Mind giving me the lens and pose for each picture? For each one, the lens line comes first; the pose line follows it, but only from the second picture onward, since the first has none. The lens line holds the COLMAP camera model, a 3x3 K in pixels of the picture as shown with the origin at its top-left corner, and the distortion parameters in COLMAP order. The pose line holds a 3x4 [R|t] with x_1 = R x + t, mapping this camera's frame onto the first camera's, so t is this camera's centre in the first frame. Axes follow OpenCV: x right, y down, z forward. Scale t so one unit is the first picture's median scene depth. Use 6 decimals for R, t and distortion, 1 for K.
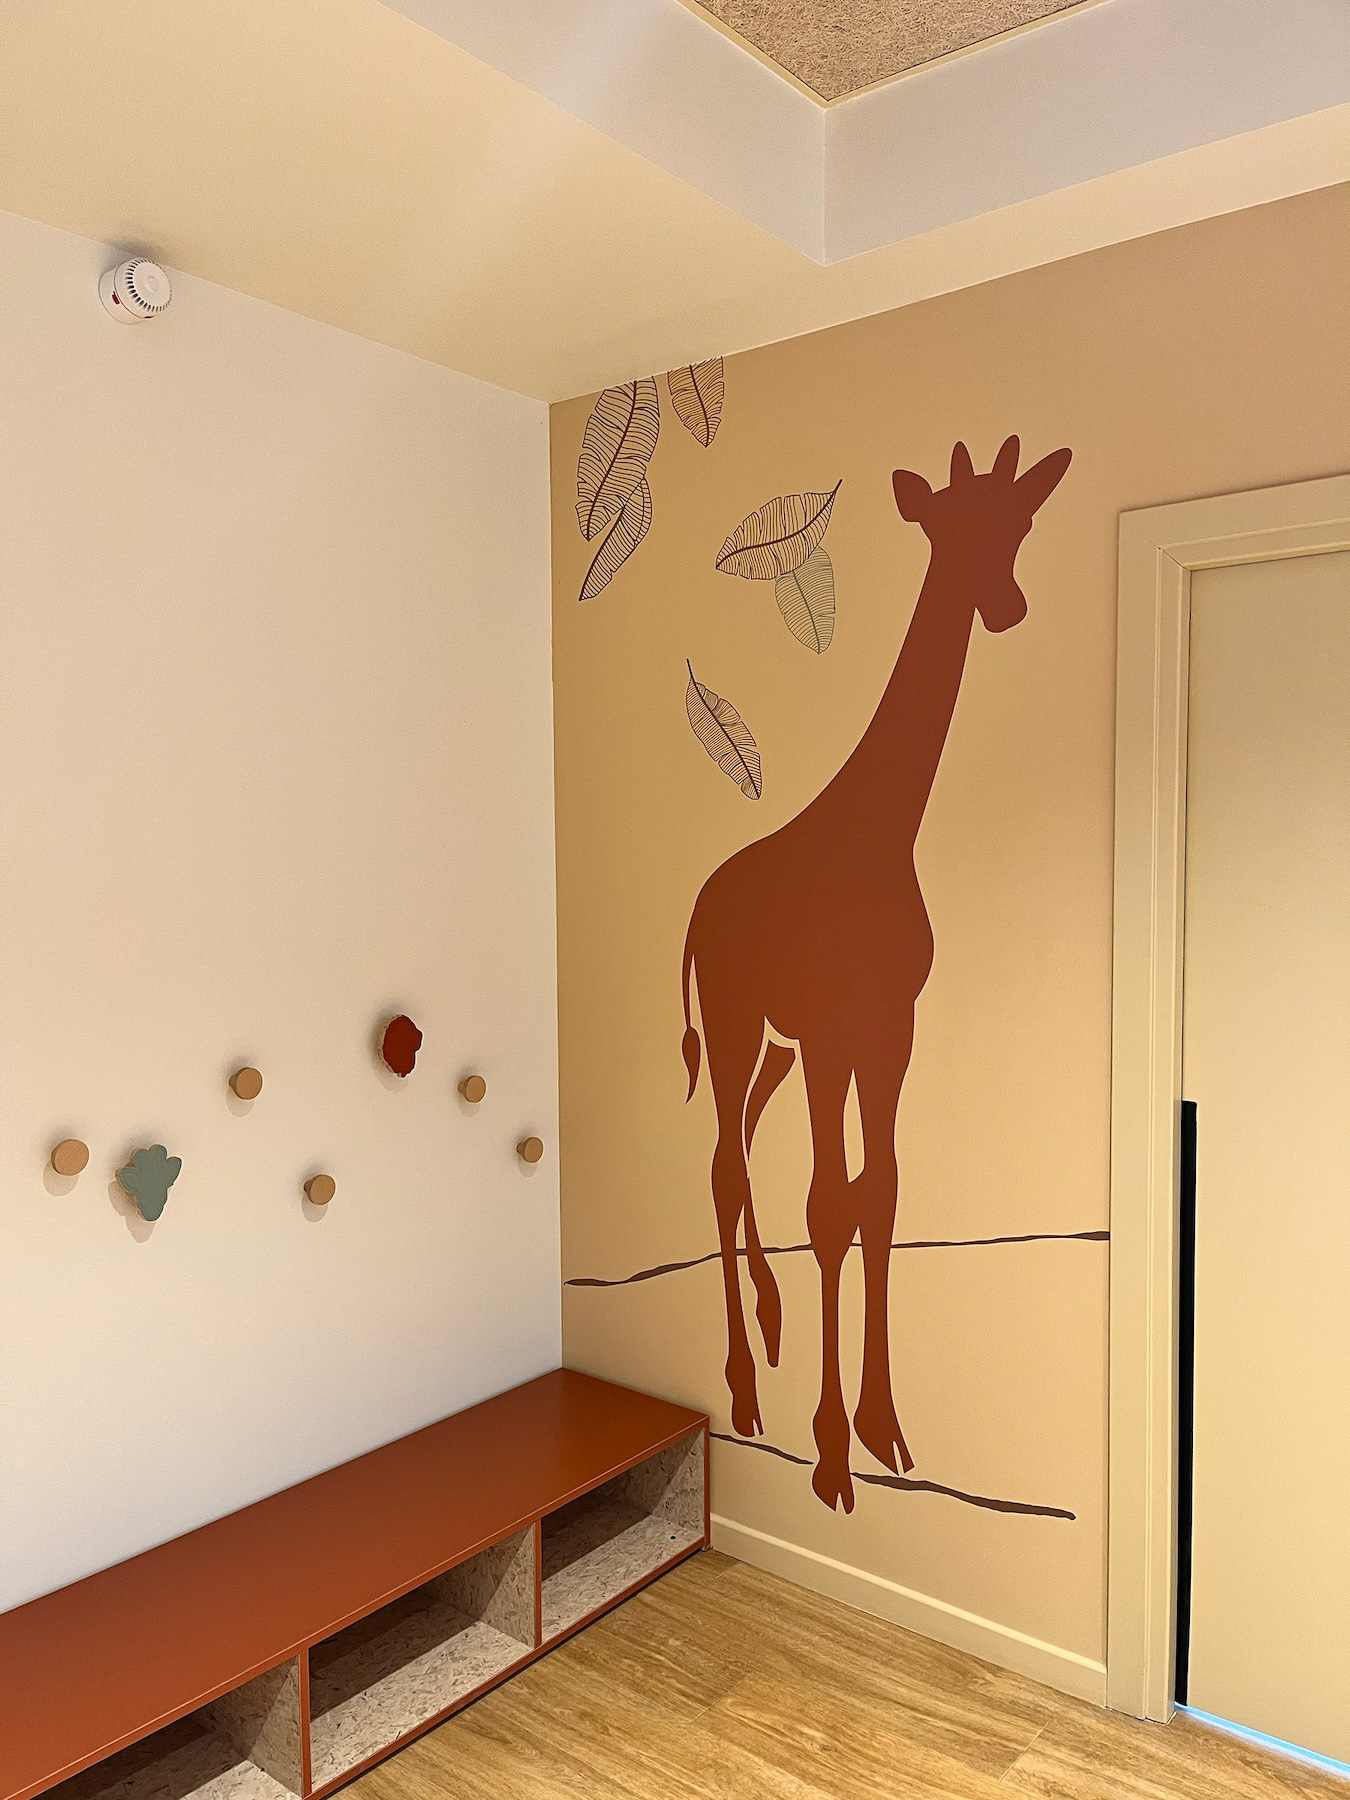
lens RADIAL K [[1364.6, 0, 670.2], [0, 1364.6, 902.4], [0, 0, 1]] dist [0.049217, -0.050188]
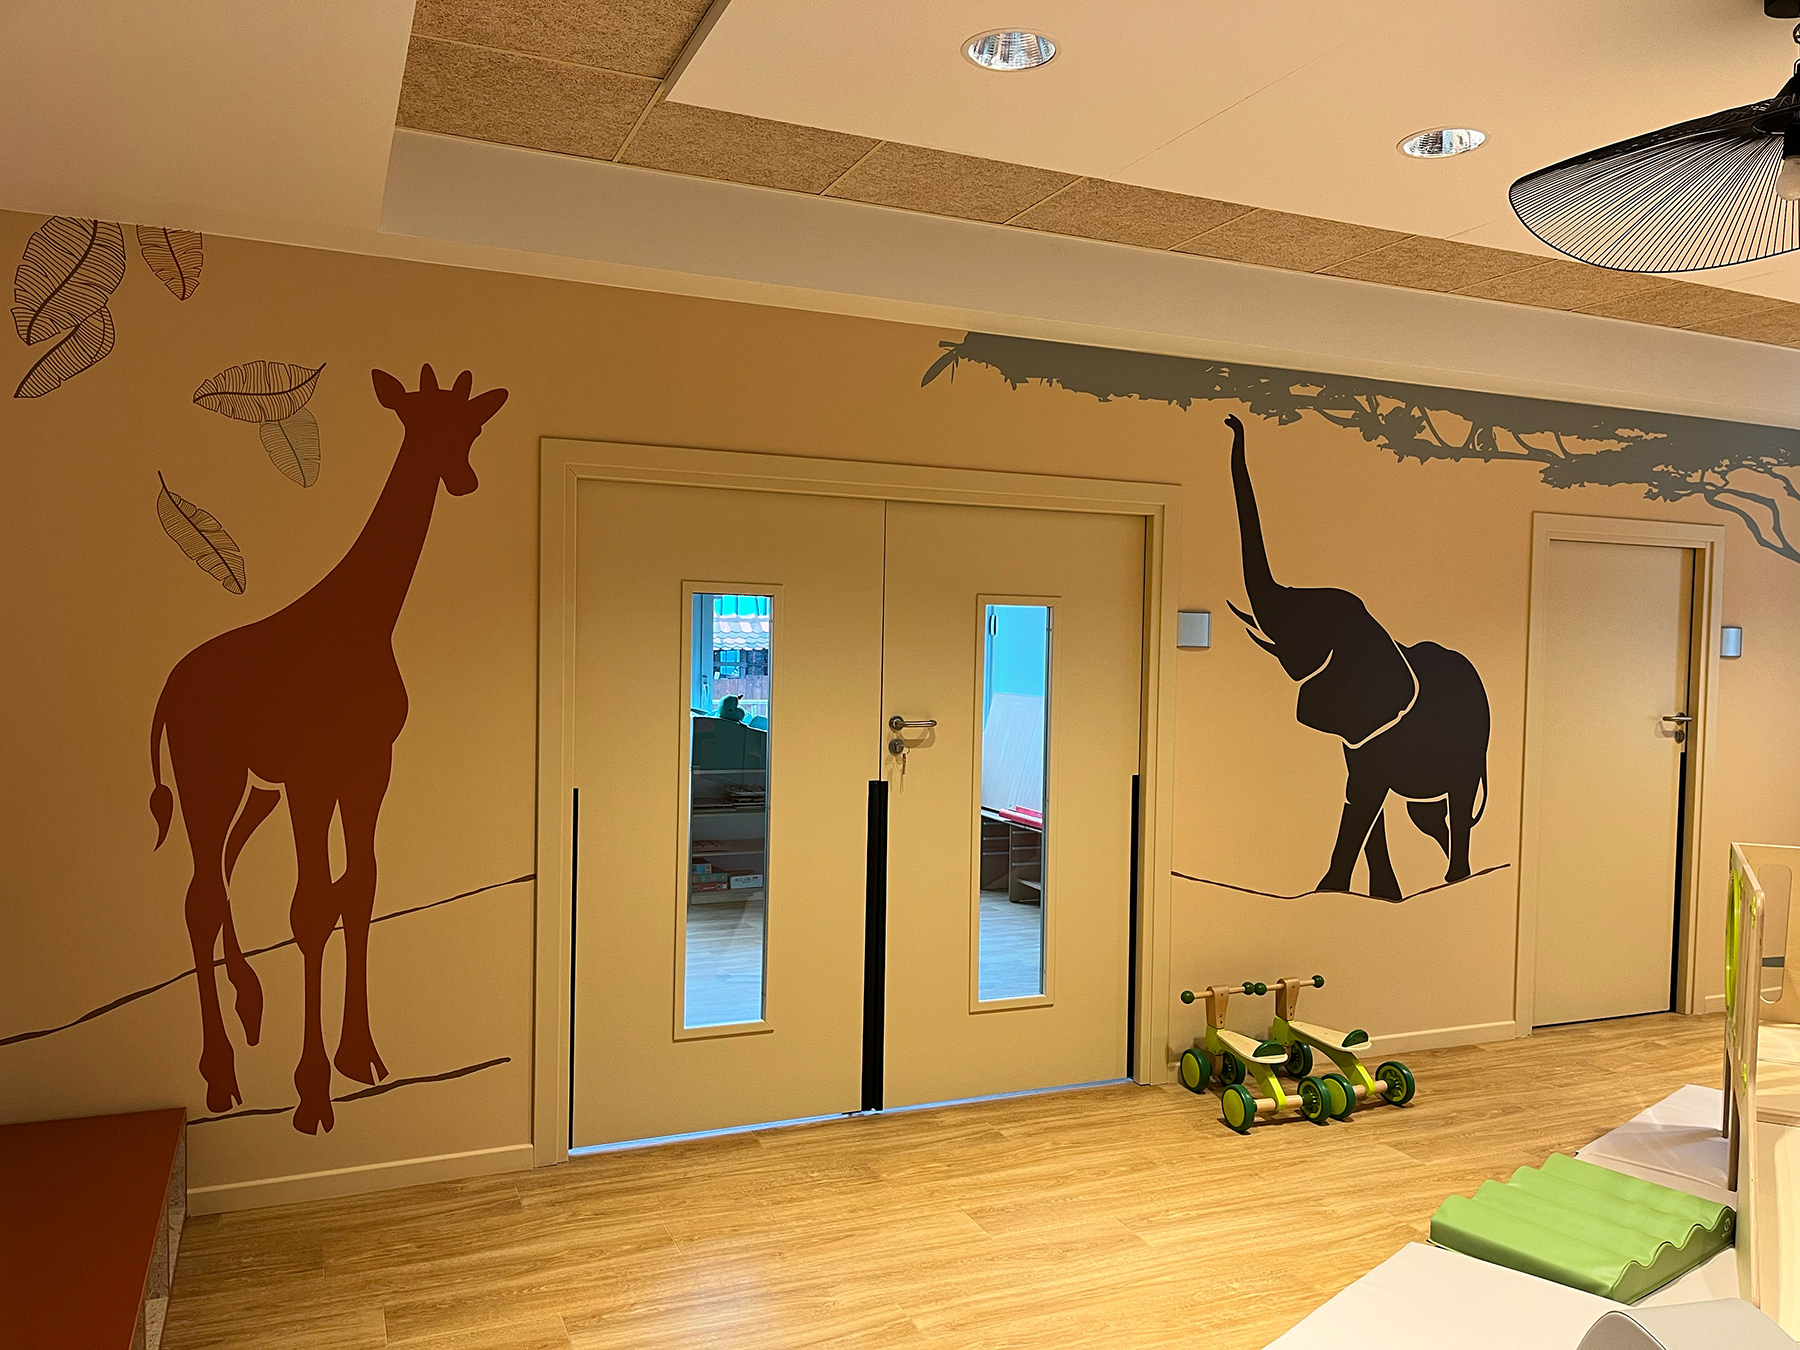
lens RADIAL K [[1364.6, 0, 911.2], [0, 1364.6, 673.3], [0, 0, 1]] dist [0.049217, -0.050188]
pose [[0.450804, -0.006823, 0.892597, -0.795838], [0.020223, 0.999792, -0.002570, 0.012607], [-0.892394, 0.019209, 0.450848, -0.118135]]
